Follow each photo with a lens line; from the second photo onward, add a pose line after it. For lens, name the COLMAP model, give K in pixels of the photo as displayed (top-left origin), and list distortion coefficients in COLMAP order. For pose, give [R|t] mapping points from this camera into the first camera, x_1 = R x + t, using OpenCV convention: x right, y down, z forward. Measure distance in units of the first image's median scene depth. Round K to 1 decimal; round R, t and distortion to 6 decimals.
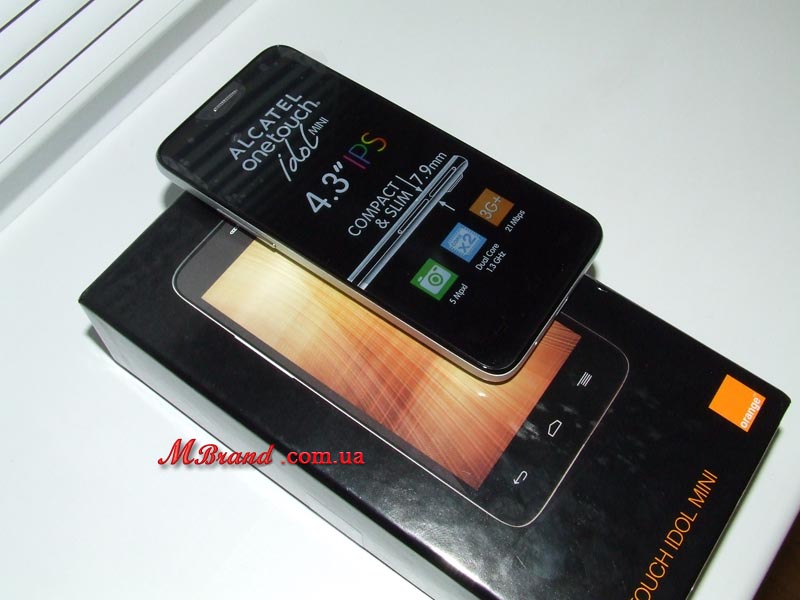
lens RADIAL K [[854.2, 0, 400.0], [0, 854.2, 300.0], [0, 0, 1]] dist [-0.101934, 0.007731]
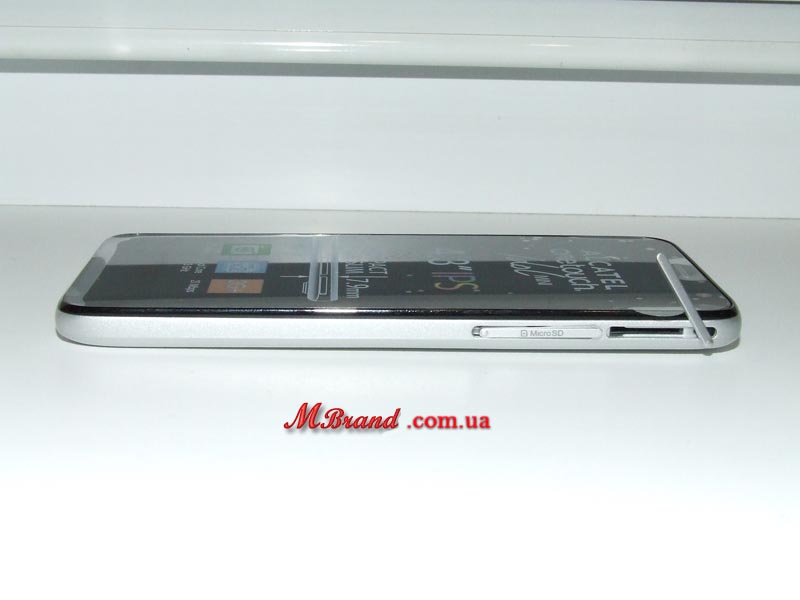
lens RADIAL K [[1373.9, 0, 400.0], [0, 1373.9, 300.0], [0, 0, 1]] dist [-0.099442, 0.103785]
pose [[-0.796230, 0.104471, -0.595905, 0.623147], [-0.550818, 0.282216, 0.785464, -0.982075], [0.250232, 0.953646, -0.167164, 1.202157]]
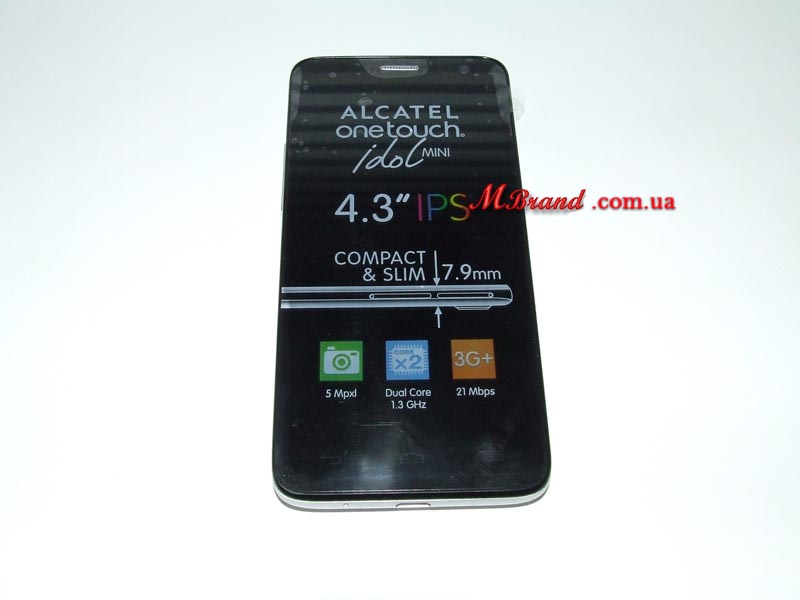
lens RADIAL K [[854.2, 0, 400.0], [0, 854.2, 300.0], [0, 0, 1]] dist [-0.101934, 0.007731]
pose [[0.591950, 0.698878, -0.401455, 0.342360], [-0.701094, 0.692199, 0.171253, -0.231789], [0.397571, 0.180084, 0.899726, 0.250736]]
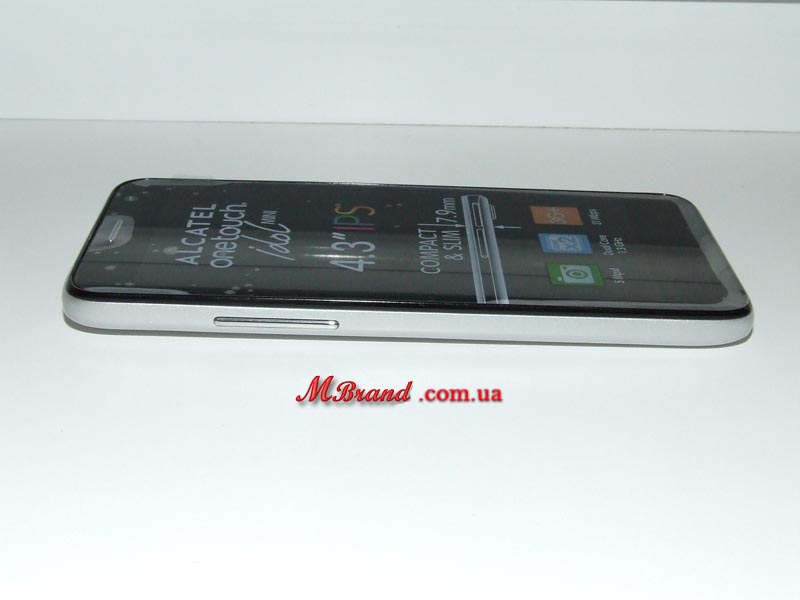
lens RADIAL K [[1373.9, 0, 400.0], [0, 1373.9, 300.0], [0, 0, 1]] dist [-0.099442, 0.103785]
pose [[0.814486, -0.256015, 0.520643, -0.606685], [0.505605, 0.753343, -0.420521, 0.356031], [-0.284563, 0.605748, 0.743030, 0.226097]]
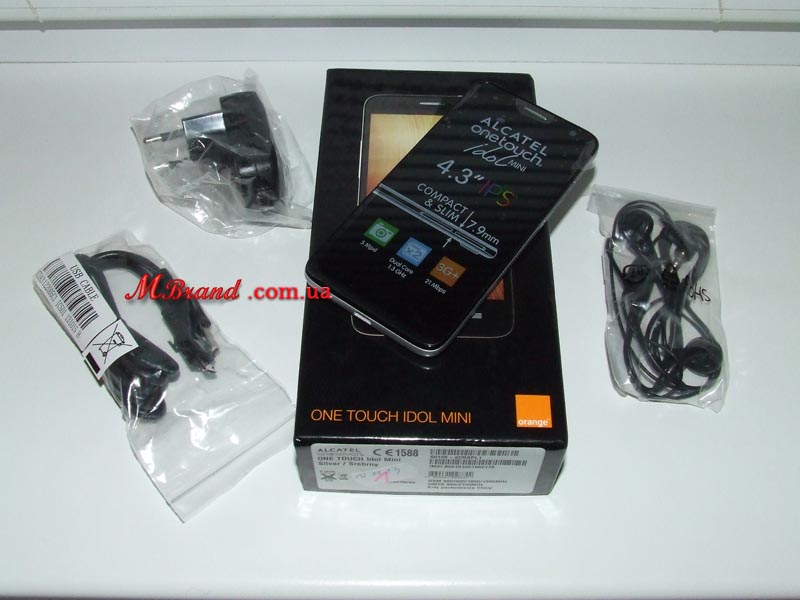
lens RADIAL K [[854.2, 0, 400.0], [0, 854.2, 300.0], [0, 0, 1]] dist [-0.101934, 0.007731]
pose [[-0.013166, 0.824901, -0.565124, 0.849937], [-0.878734, 0.260139, 0.400193, -0.536714], [0.477130, 0.501863, 0.721444, 0.072965]]
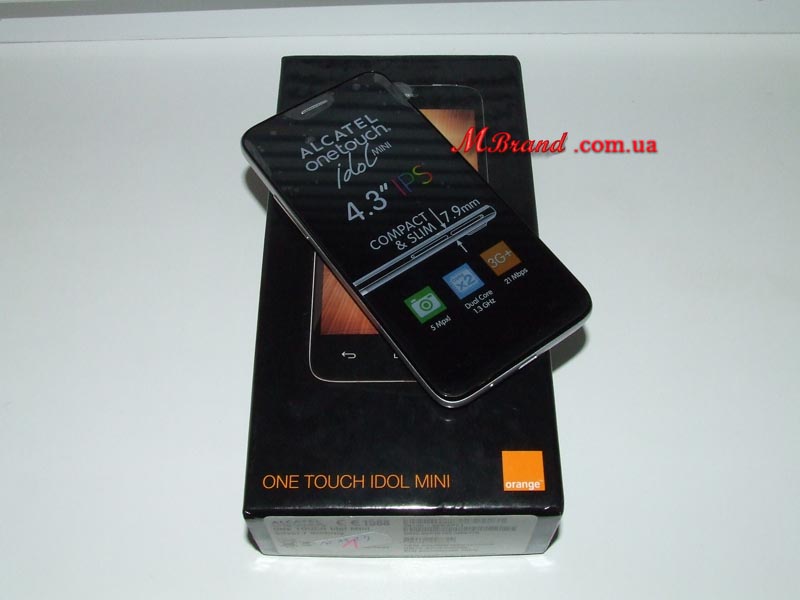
lens RADIAL K [[854.2, 0, 400.0], [0, 854.2, 300.0], [0, 0, 1]] dist [-0.101934, 0.007731]
pose [[0.941388, 0.284105, -0.181858, 0.199724], [-0.287401, 0.957772, 0.008533, -0.028461], [0.176603, 0.044233, 0.983288, -0.112546]]
